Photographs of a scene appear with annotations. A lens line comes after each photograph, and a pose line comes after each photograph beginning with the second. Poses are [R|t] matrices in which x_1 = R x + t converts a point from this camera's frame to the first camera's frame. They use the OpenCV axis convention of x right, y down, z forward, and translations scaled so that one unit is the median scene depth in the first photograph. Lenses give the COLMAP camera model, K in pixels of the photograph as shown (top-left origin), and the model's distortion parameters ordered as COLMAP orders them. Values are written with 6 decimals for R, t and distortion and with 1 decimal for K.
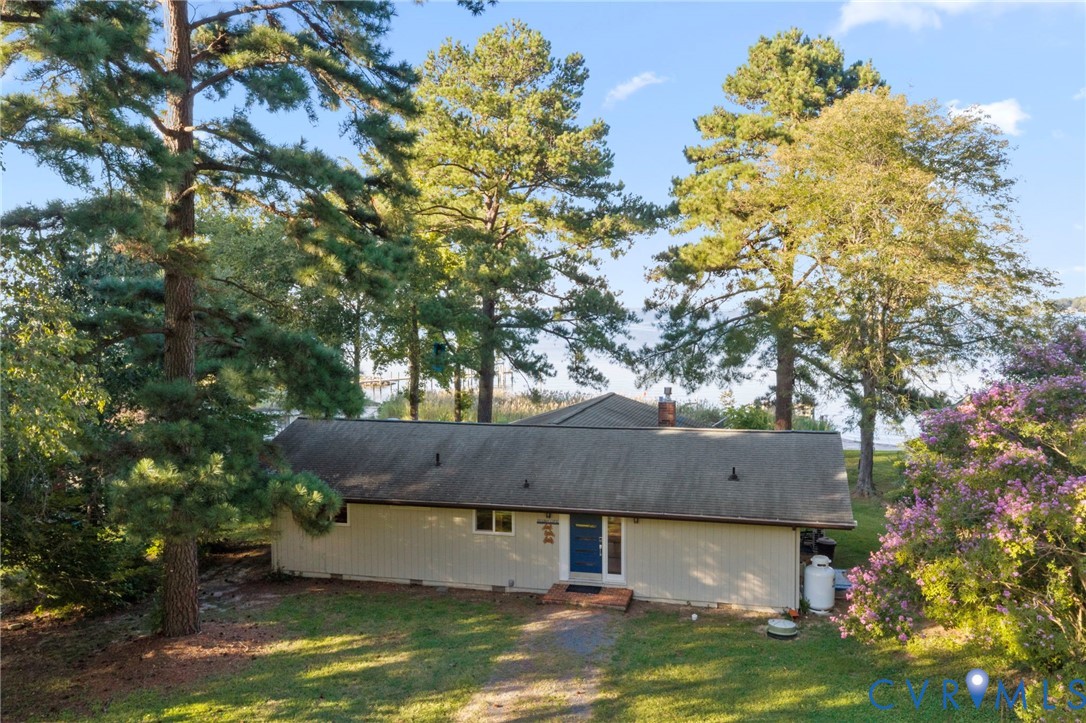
lens RADIAL K [[947.4, 0, 543.0], [0, 947.4, 361.5], [0, 0, 1]] dist [0.079253, -0.006313]
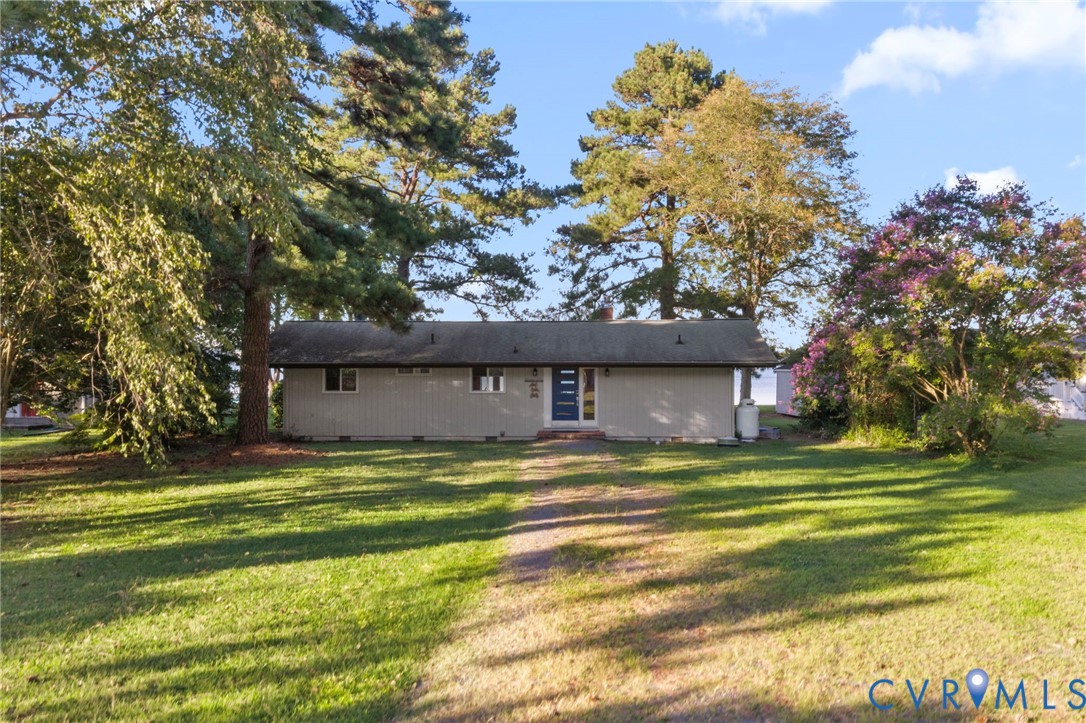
lens RADIAL K [[947.4, 0, 543.0], [0, 947.4, 361.5], [0, 0, 1]] dist [0.079253, -0.006313]
pose [[0.981959, 0.004922, 0.189027, -0.122731], [0.005967, 0.998357, -0.056994, 0.123107], [-0.188997, 0.057093, 0.980316, -0.113809]]
